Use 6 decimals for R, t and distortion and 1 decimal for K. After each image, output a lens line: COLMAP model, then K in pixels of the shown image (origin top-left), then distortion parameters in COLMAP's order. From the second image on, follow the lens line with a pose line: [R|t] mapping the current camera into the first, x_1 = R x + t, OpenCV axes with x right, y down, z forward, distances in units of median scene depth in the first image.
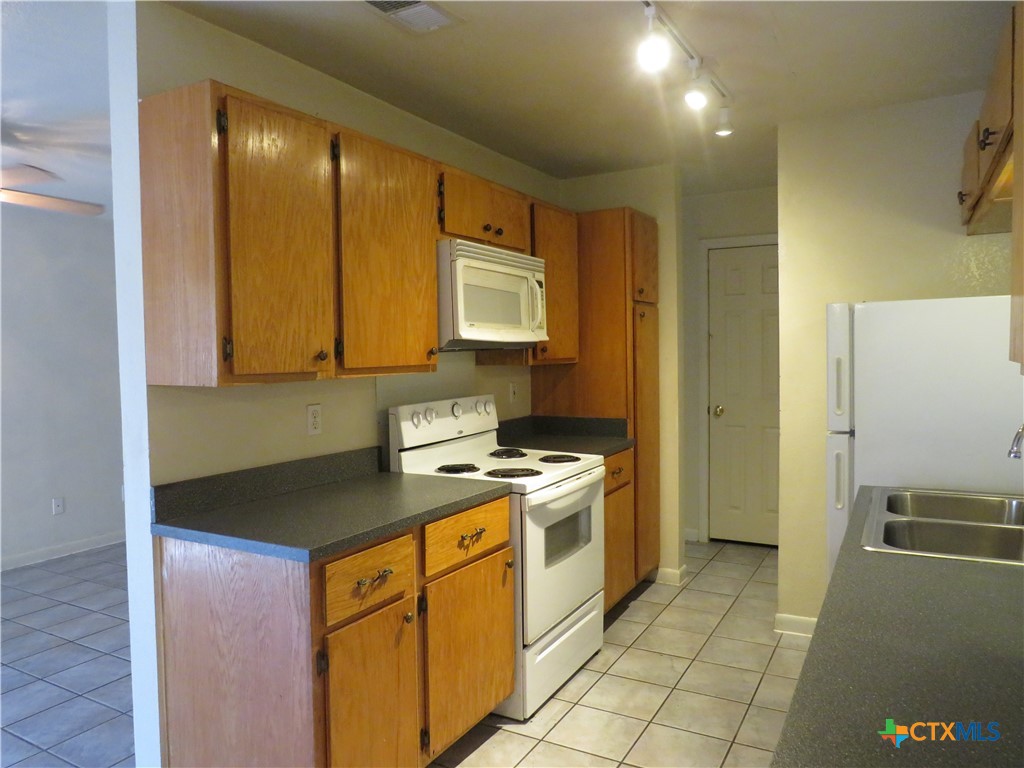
lens RADIAL K [[726.6, 0, 512.0], [0, 726.6, 384.0], [0, 0, 1]] dist [-0.025692, -0.000556]
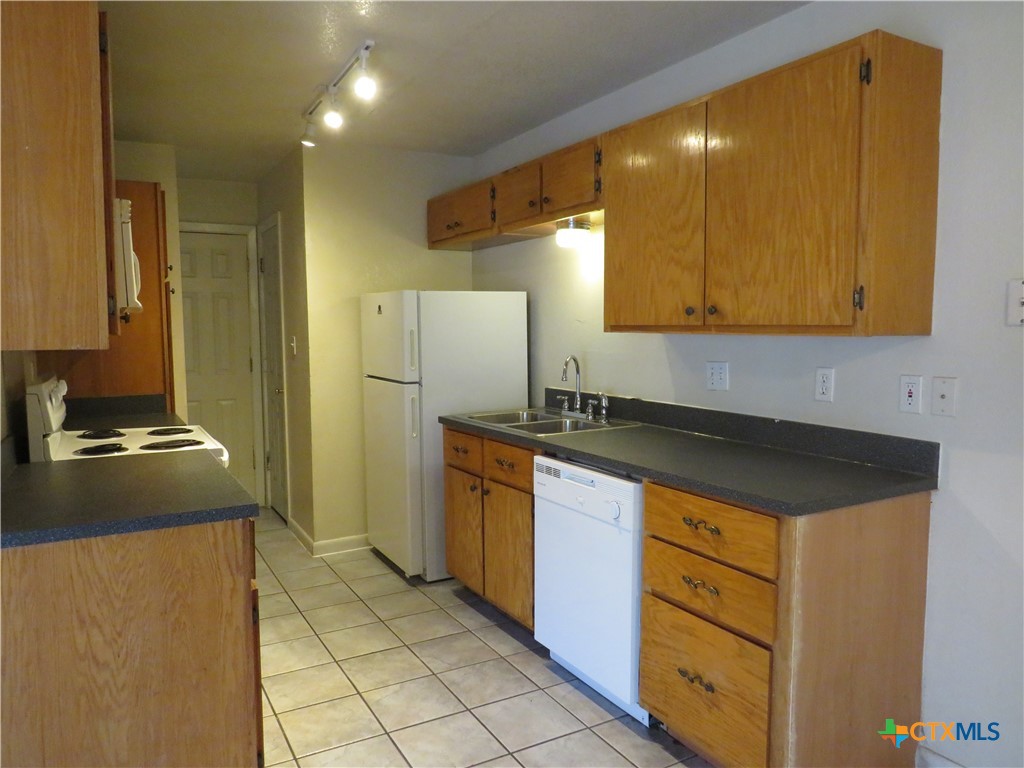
lens RADIAL K [[726.6, 0, 512.0], [0, 726.6, 384.0], [0, 0, 1]] dist [-0.025692, -0.000556]
pose [[0.510019, -0.052044, 0.858587, -0.676344], [0.039564, 0.998531, 0.037025, 0.023861], [-0.859253, 0.015086, 0.511329, 0.110094]]
